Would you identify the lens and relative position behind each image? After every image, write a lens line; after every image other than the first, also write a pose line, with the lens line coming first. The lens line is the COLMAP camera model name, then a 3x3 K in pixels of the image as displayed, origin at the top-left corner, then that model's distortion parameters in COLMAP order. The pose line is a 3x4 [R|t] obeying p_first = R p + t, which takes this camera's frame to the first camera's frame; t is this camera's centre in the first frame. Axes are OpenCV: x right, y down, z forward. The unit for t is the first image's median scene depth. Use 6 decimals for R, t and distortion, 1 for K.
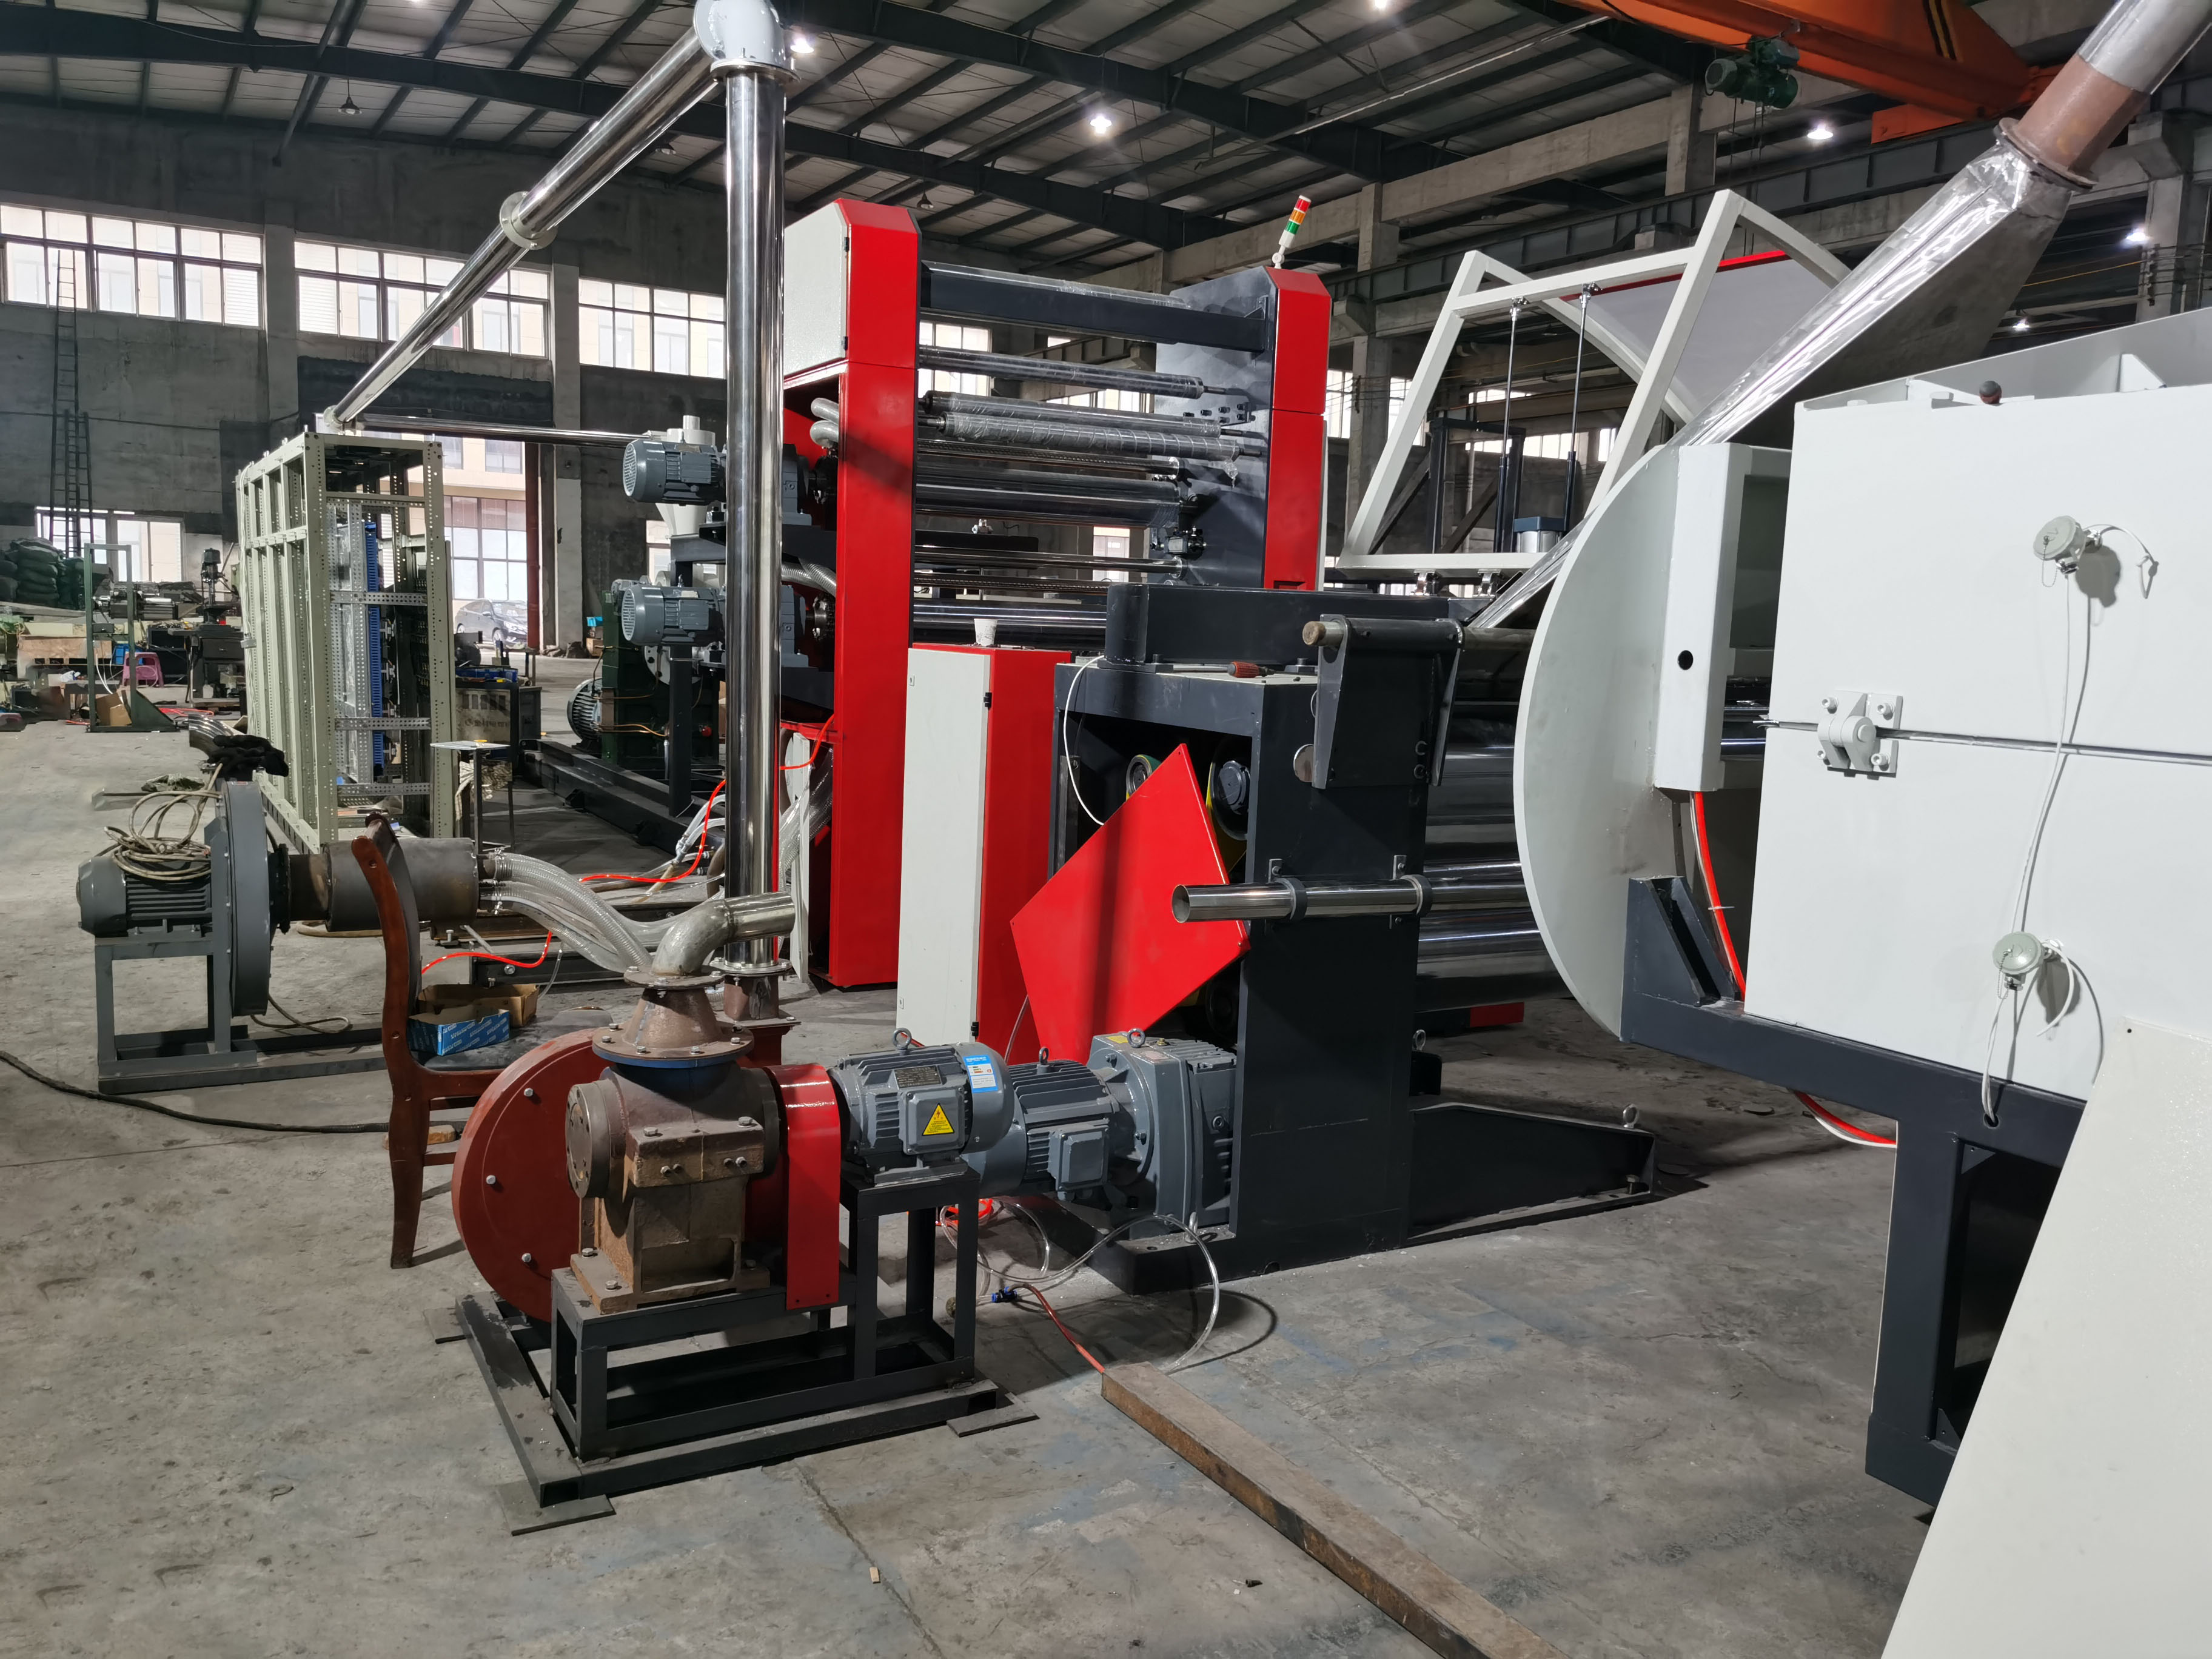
lens RADIAL K [[1711.8, 0, 1093.6], [0, 1711.8, 830.8], [0, 0, 1]] dist [0.025214, -0.018668]
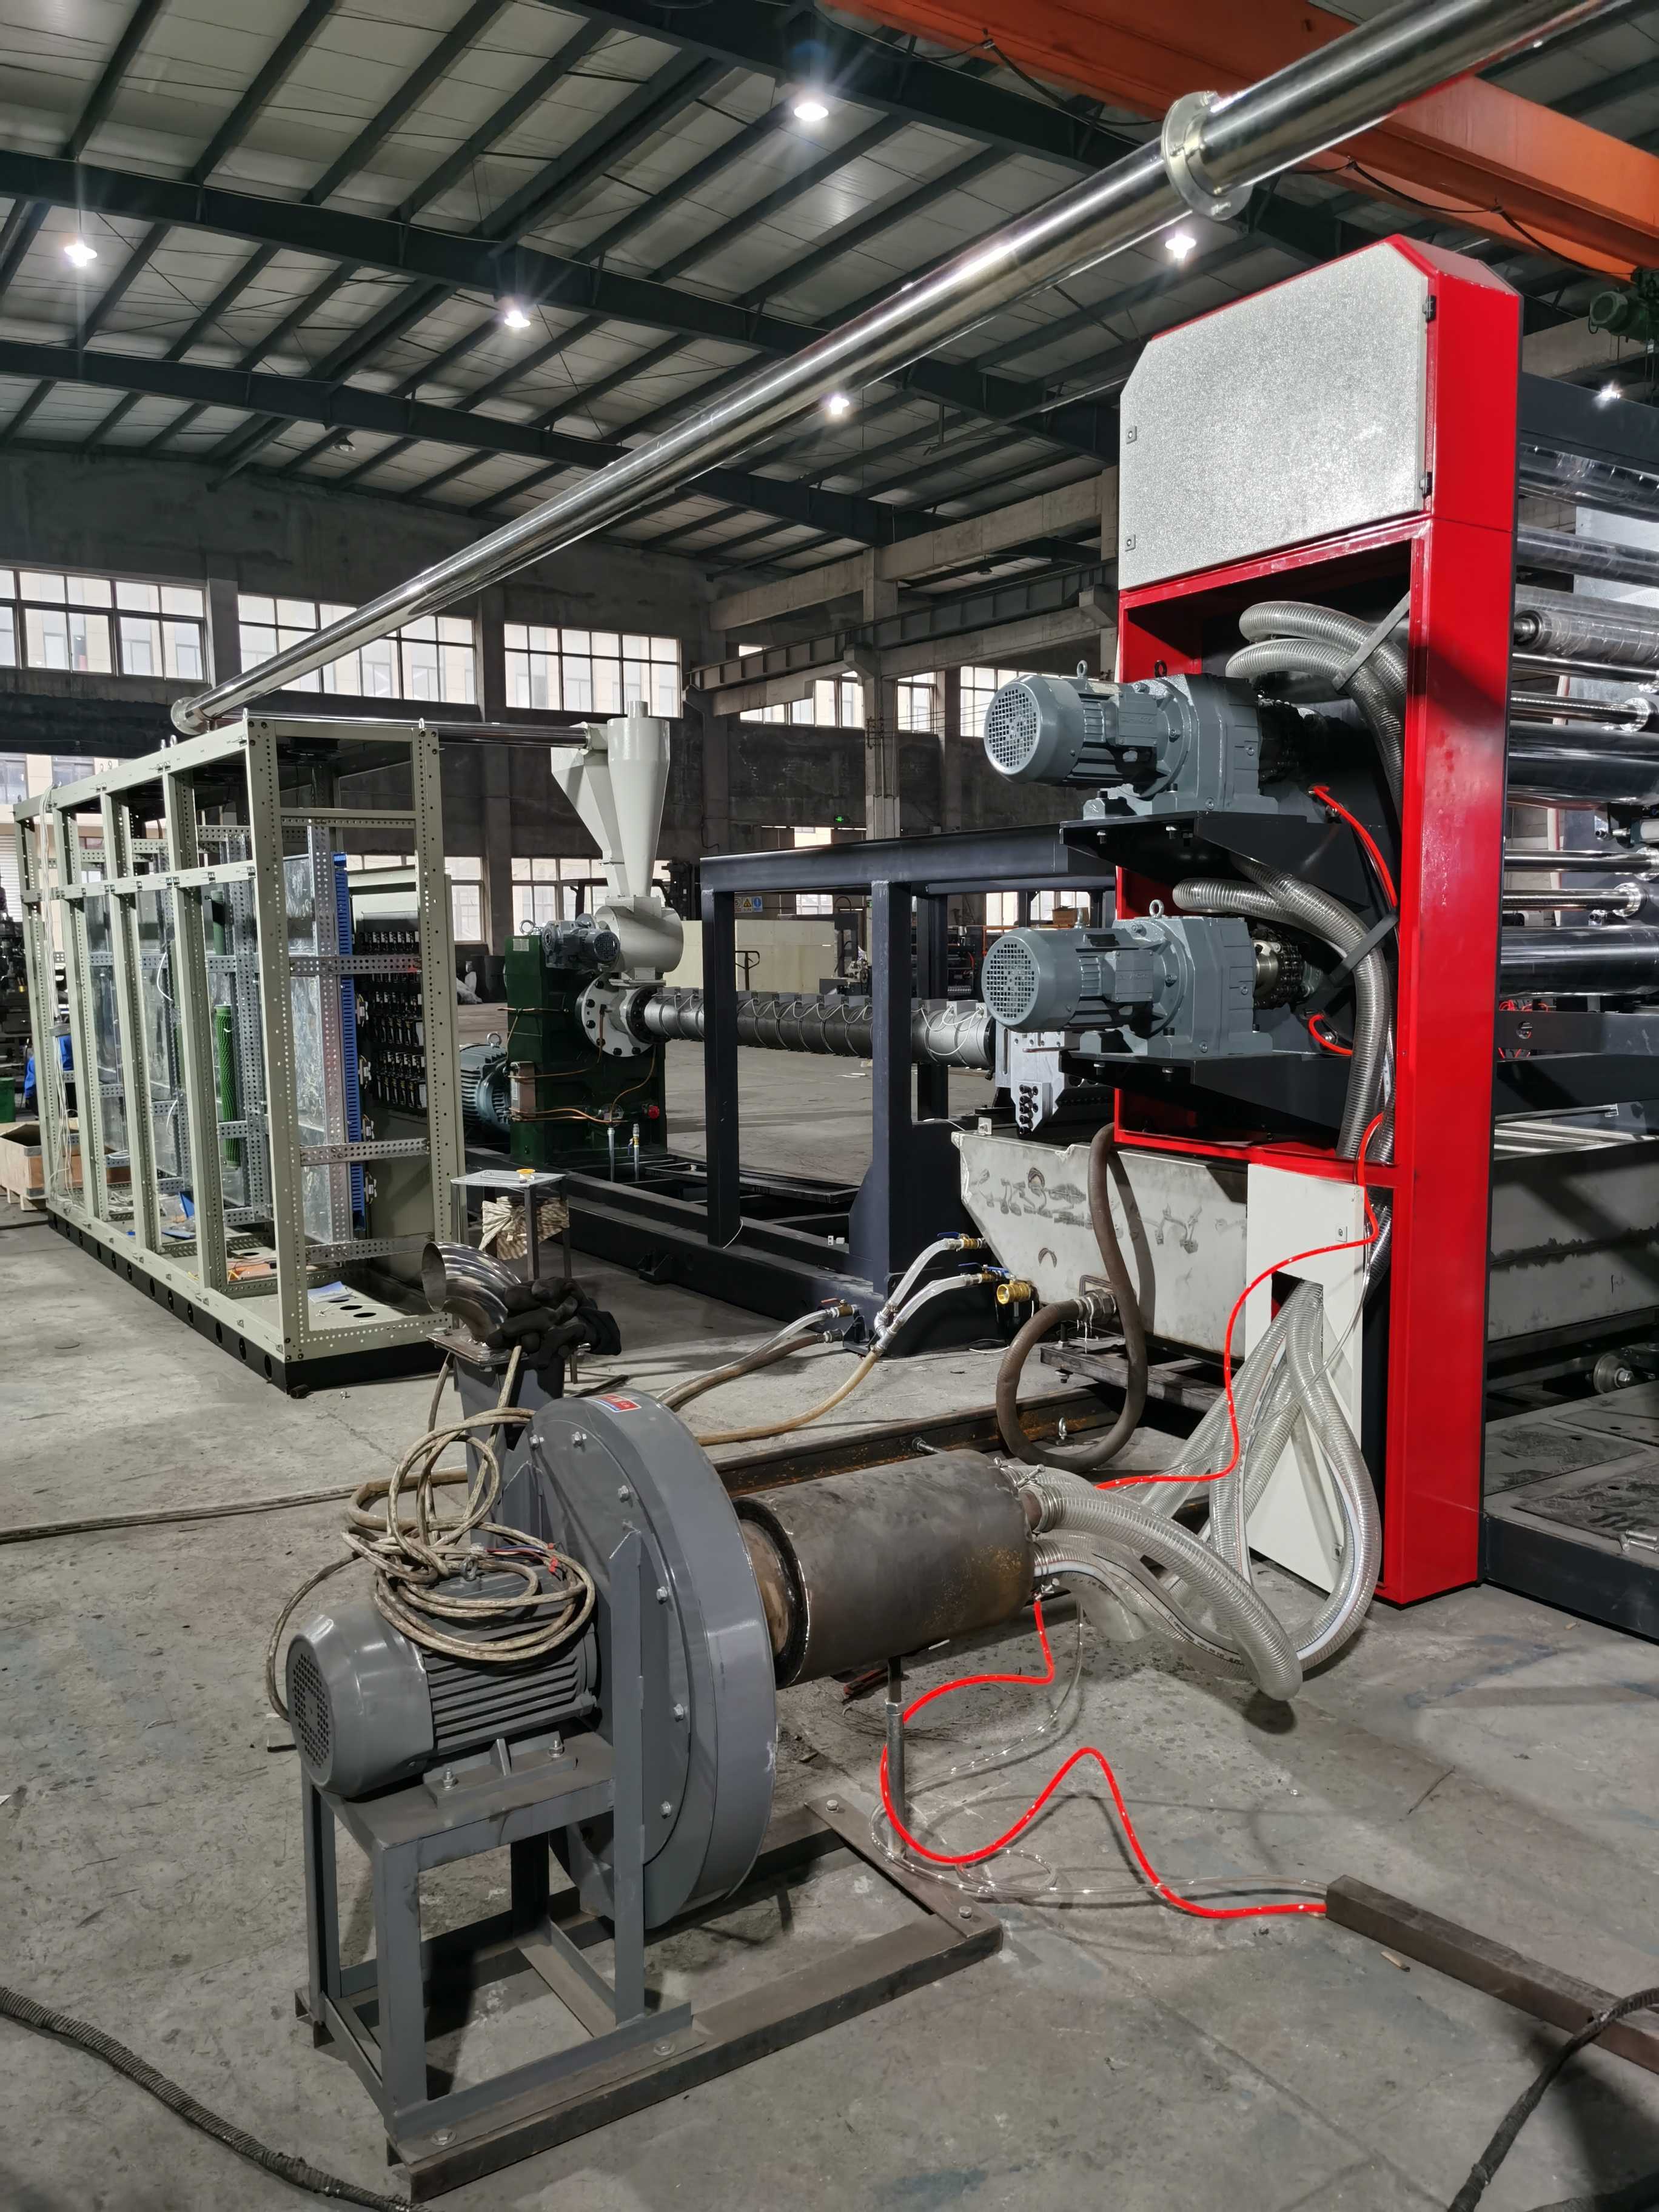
lens RADIAL K [[1711.8, 0, 840.0], [0, 1711.8, 1112.5], [0, 0, 1]] dist [0.025214, -0.018668]
pose [[0.996101, -0.049948, 0.072718, -0.075243], [0.051452, 0.998496, -0.018954, -0.014950], [-0.071662, 0.022622, 0.997172, 0.087602]]
